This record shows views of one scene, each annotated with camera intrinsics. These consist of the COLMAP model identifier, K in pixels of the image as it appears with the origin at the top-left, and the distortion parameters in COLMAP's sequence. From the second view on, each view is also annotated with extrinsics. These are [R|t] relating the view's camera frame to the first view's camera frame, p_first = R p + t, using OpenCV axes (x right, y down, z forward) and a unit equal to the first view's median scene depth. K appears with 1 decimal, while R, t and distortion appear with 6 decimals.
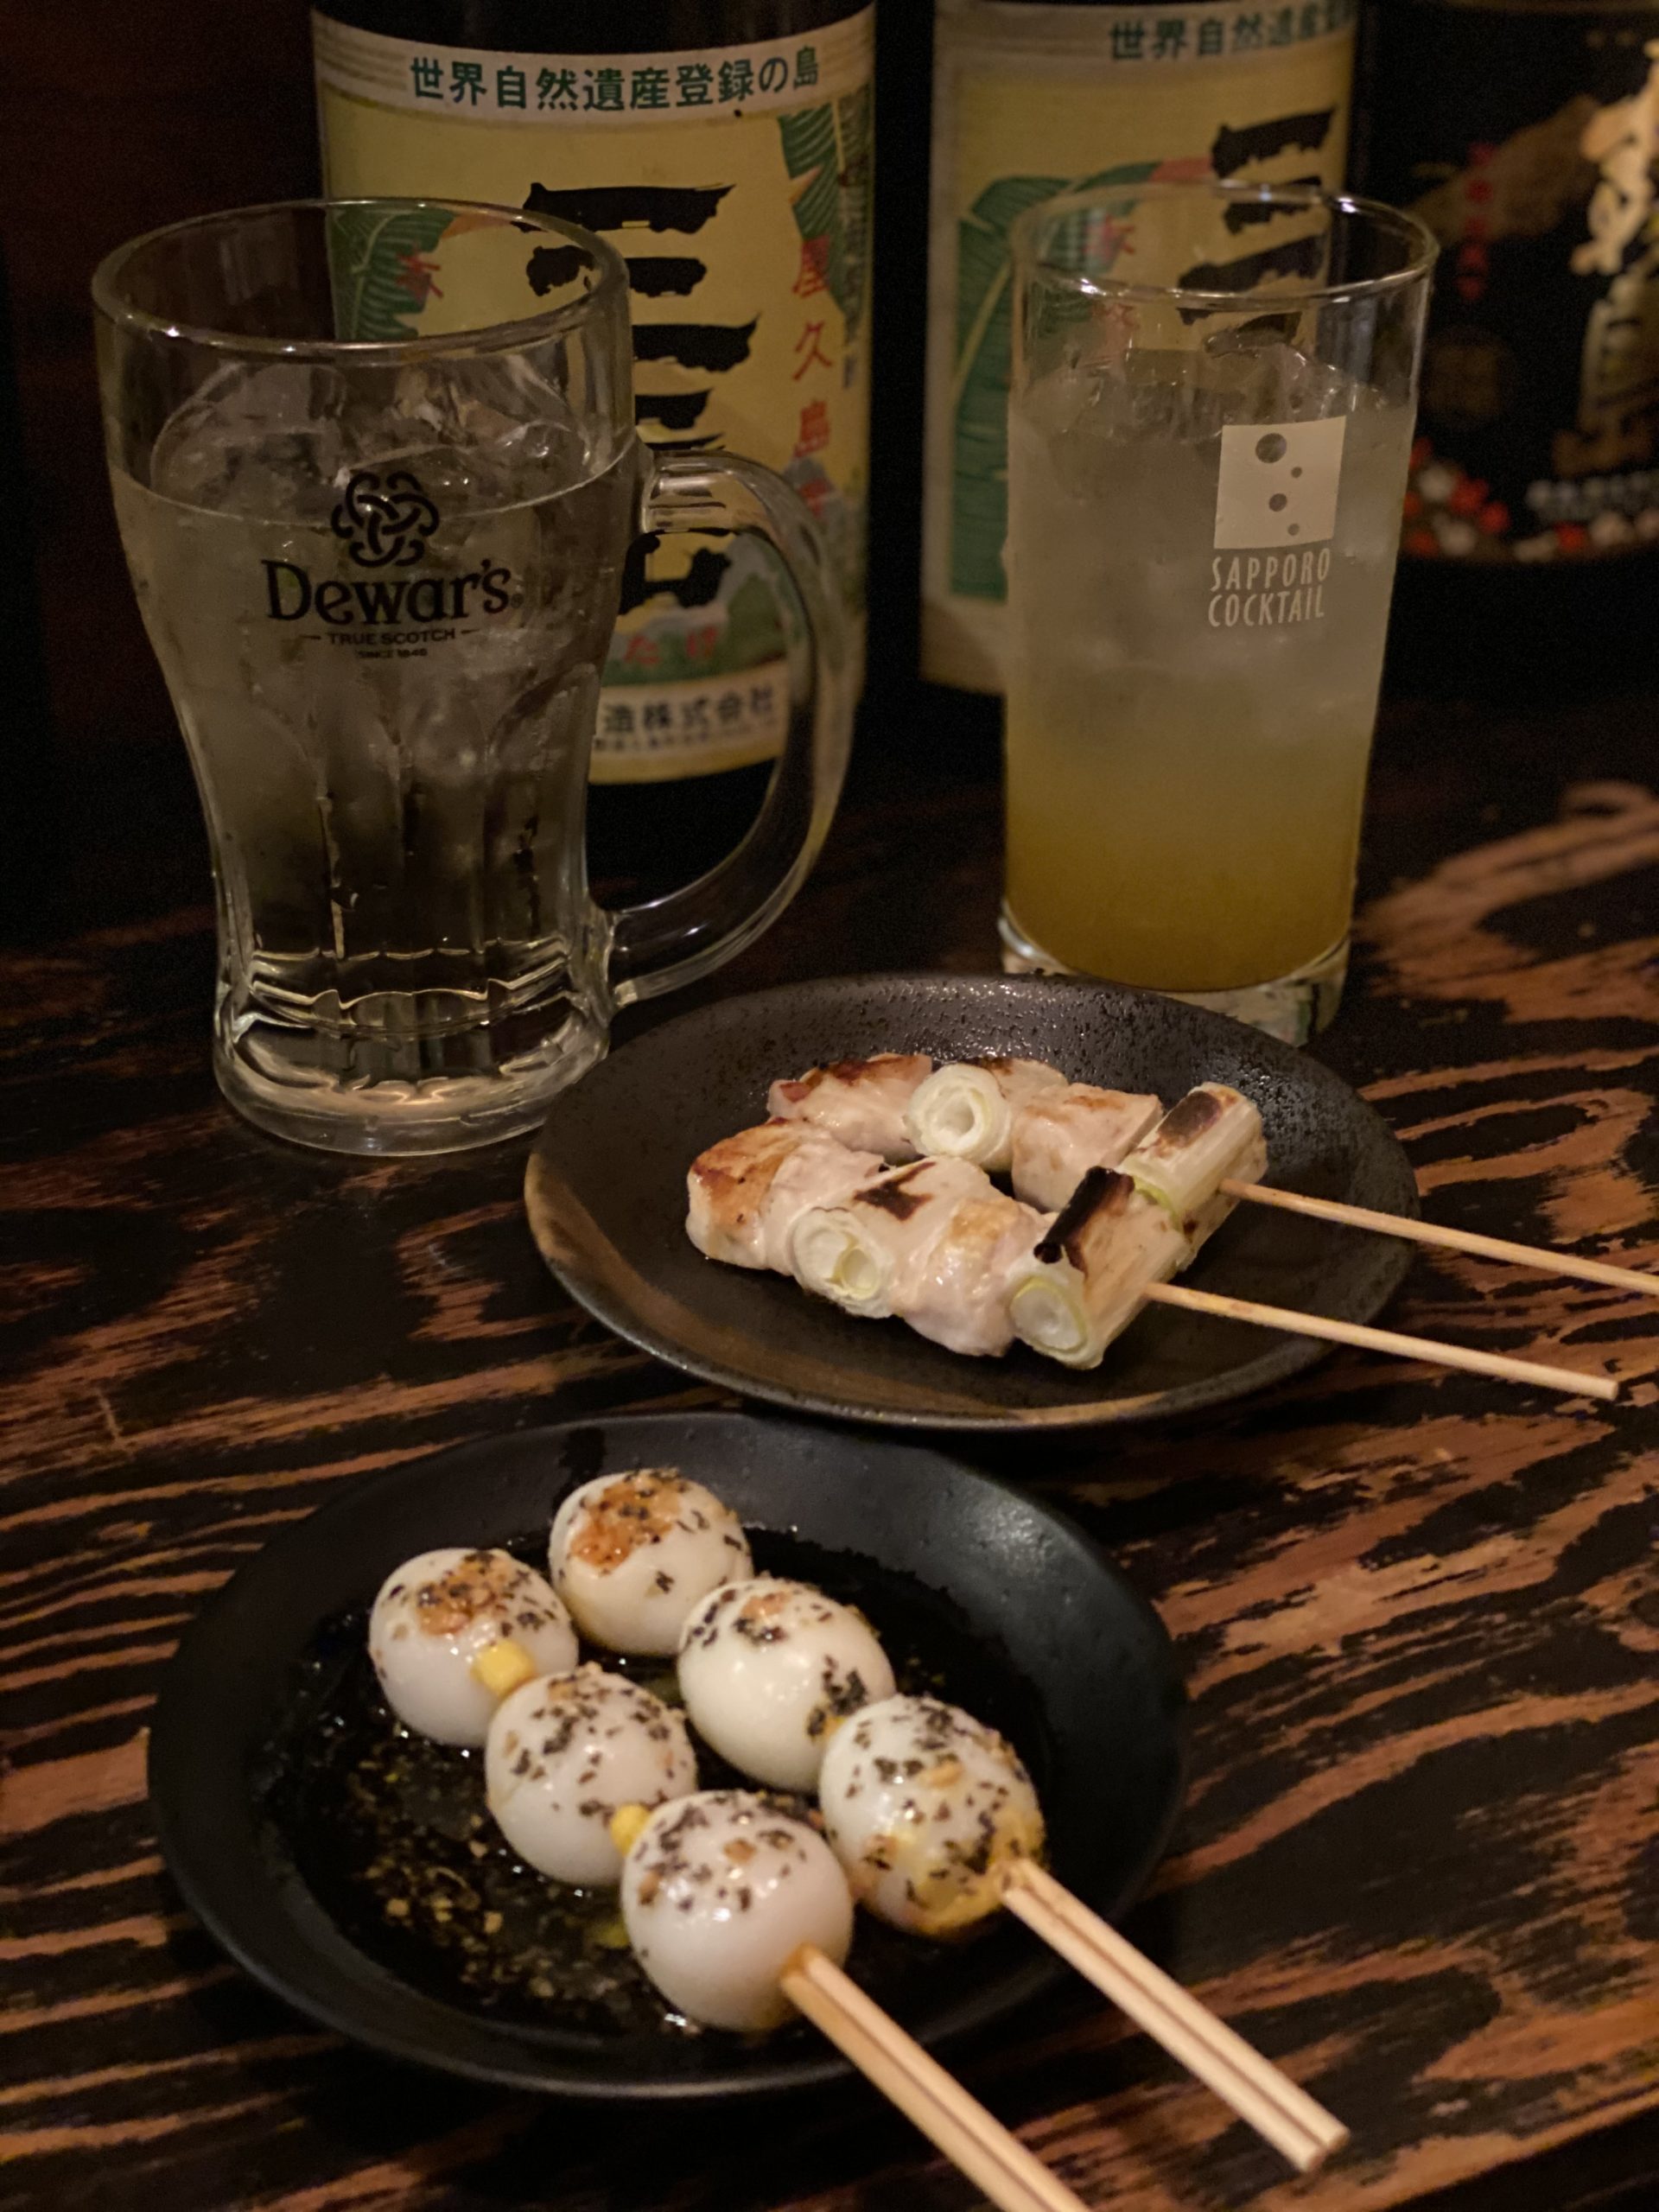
lens RADIAL K [[3320.6, 0, 830.4], [0, 3320.6, 1115.4], [0, 0, 1]] dist [0.085279, 0.000000]
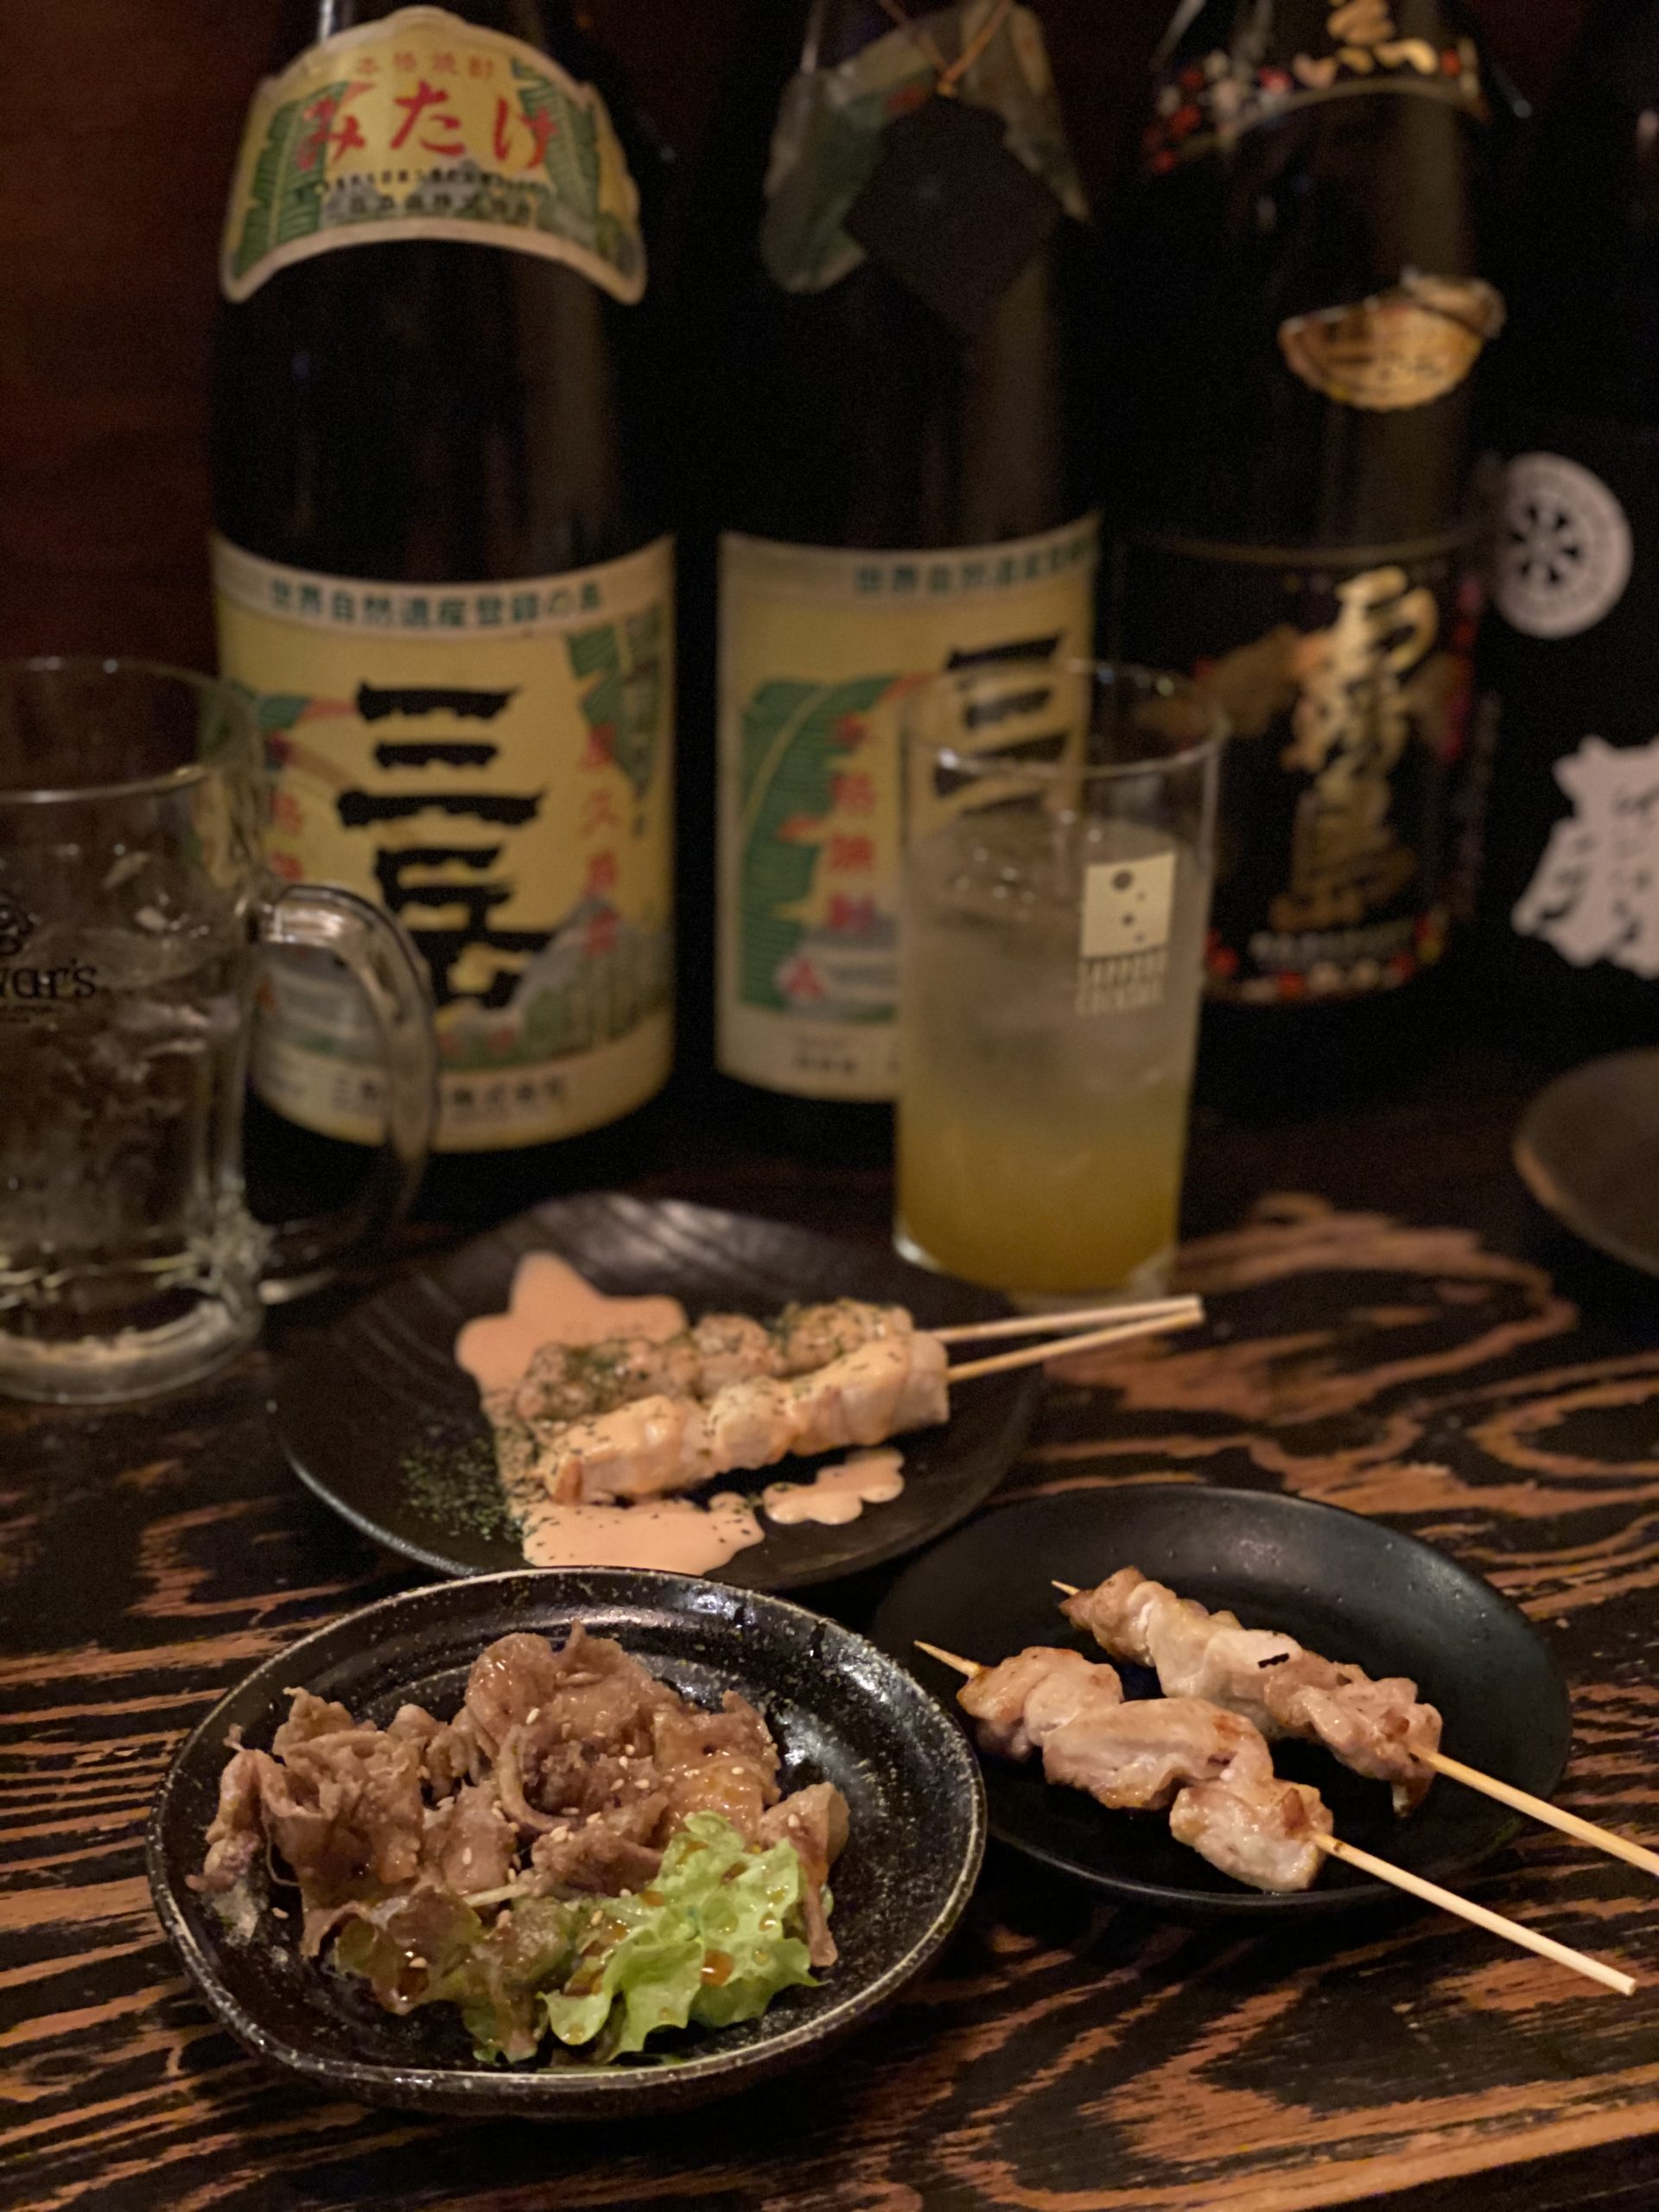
lens RADIAL K [[3320.6, 0, 828.8], [0, 3320.6, 1097.5], [0, 0, 1]] dist [0.085279, 0.000000]
pose [[0.992927, 0.064733, -0.099524, 0.212056], [-0.071423, 0.995313, -0.065194, -0.053440], [0.094837, 0.071841, 0.992897, -0.199817]]
